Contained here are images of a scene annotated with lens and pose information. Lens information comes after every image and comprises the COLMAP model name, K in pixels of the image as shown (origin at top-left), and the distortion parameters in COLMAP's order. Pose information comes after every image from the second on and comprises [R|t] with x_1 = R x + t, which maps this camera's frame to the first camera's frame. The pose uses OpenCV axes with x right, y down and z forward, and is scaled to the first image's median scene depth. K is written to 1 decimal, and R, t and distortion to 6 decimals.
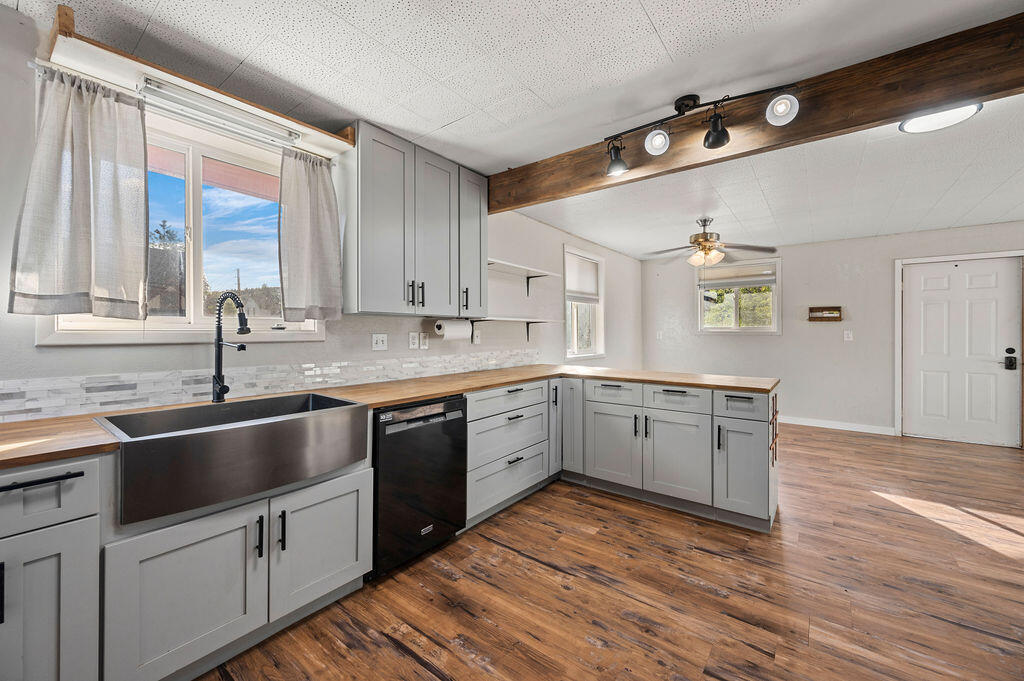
lens RADIAL K [[406.2, 0, 506.1], [0, 406.2, 330.1], [0, 0, 1]] dist [-0.002264, 0.000223]
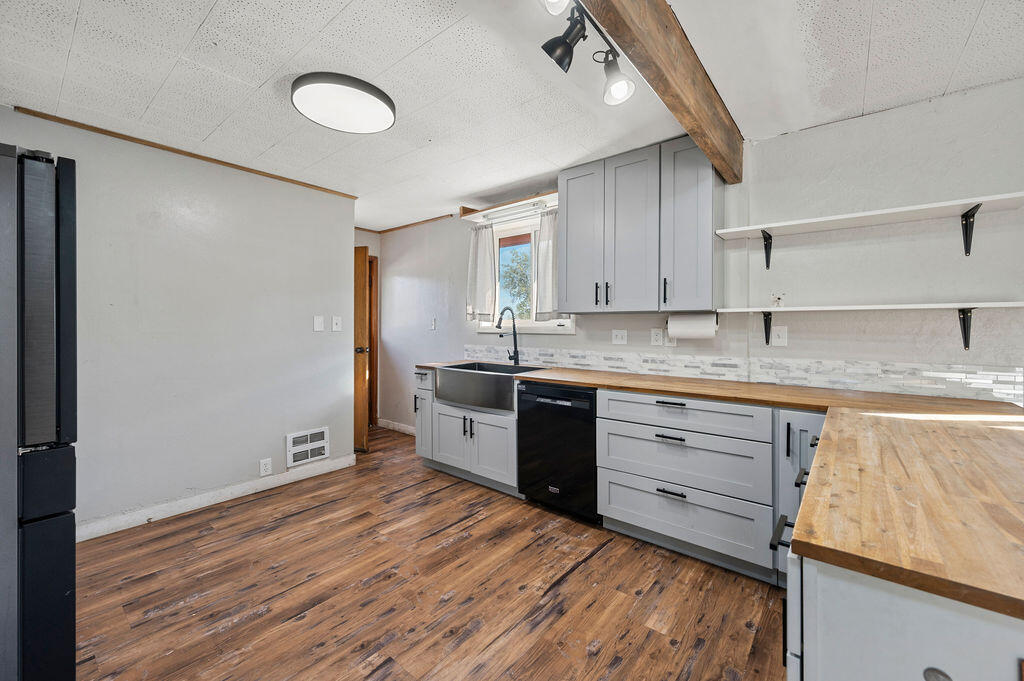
lens RADIAL K [[406.2, 0, 518.4], [0, 406.2, 324.7], [0, 0, 1]] dist [-0.002264, 0.000223]
pose [[-0.012537, -0.002546, -0.999918, 0.933437], [0.002940, 0.999992, -0.002583, -0.003487], [0.999917, -0.002972, -0.012529, 0.822055]]
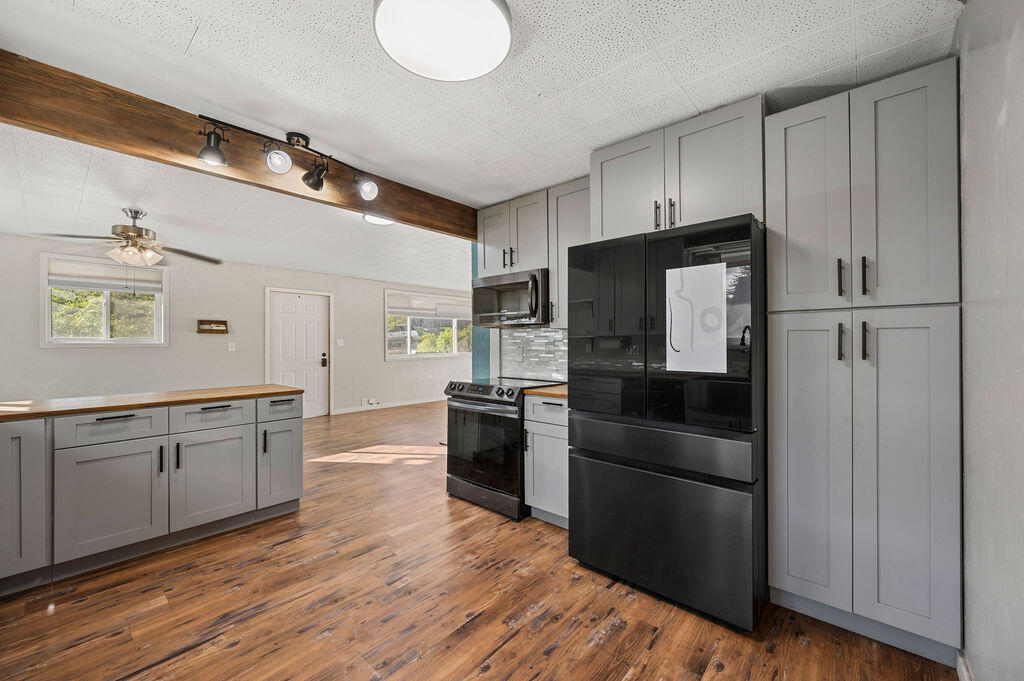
lens RADIAL K [[406.2, 0, 516.1], [0, 406.2, 340.1], [0, 0, 1]] dist [-0.002264, 0.000223]
pose [[0.051532, 0.003385, 0.998666, -0.551375], [-0.000796, 0.999994, -0.003348, -0.002565], [-0.998671, -0.000623, 0.051534, 0.296510]]
